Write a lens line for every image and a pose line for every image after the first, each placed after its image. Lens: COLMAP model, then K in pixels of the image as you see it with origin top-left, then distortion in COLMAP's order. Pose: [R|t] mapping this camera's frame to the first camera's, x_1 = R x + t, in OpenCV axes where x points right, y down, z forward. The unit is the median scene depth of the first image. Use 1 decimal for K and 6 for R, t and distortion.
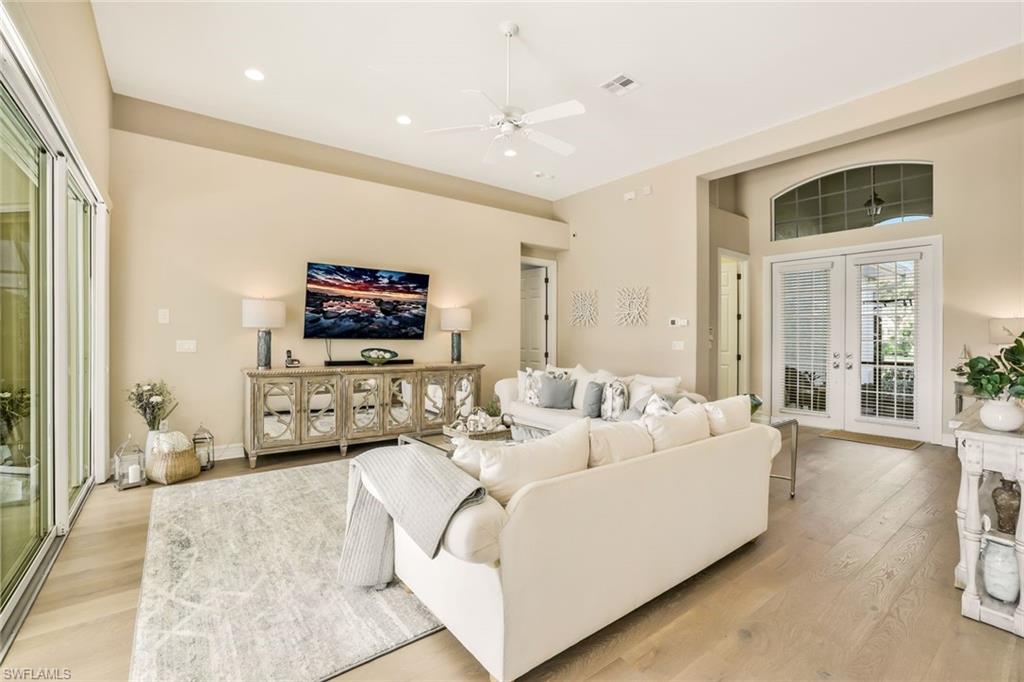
lens RADIAL K [[449.2, 0, 514.7], [0, 449.2, 338.9], [0, 0, 1]] dist [-0.015823, 0.001529]
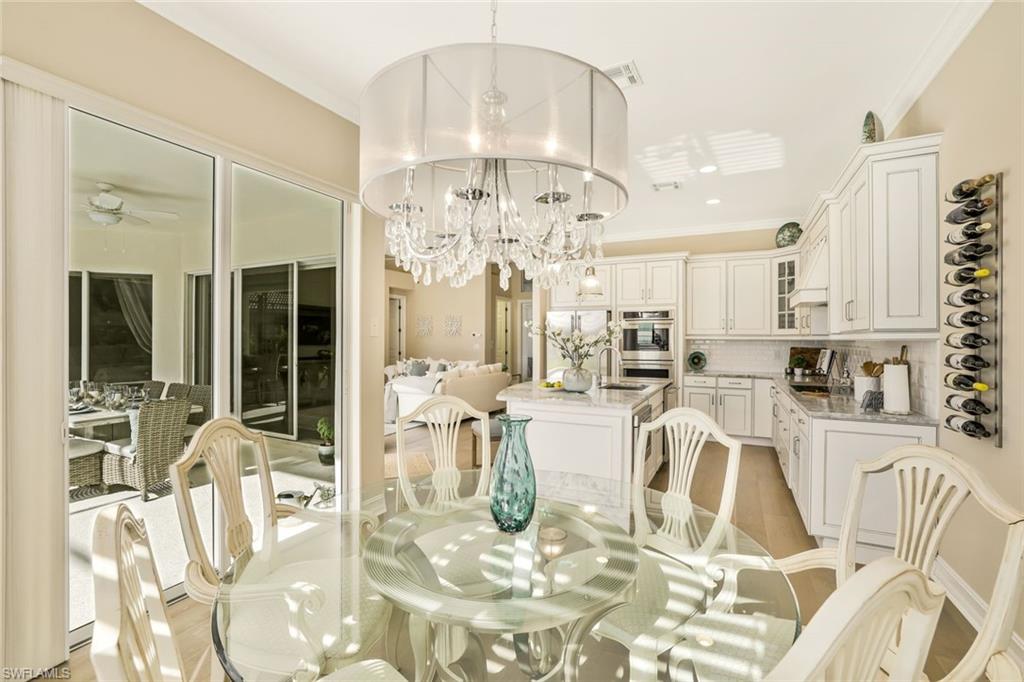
lens RADIAL K [[449.2, 0, 511.4], [0, 449.2, 340.0], [0, 0, 1]] dist [-0.015823, 0.001529]
pose [[0.901813, -0.001123, 0.432125, -0.309362], [0.002230, 0.999995, -0.002057, -0.009250], [-0.432121, 0.002819, 0.901811, -0.748453]]
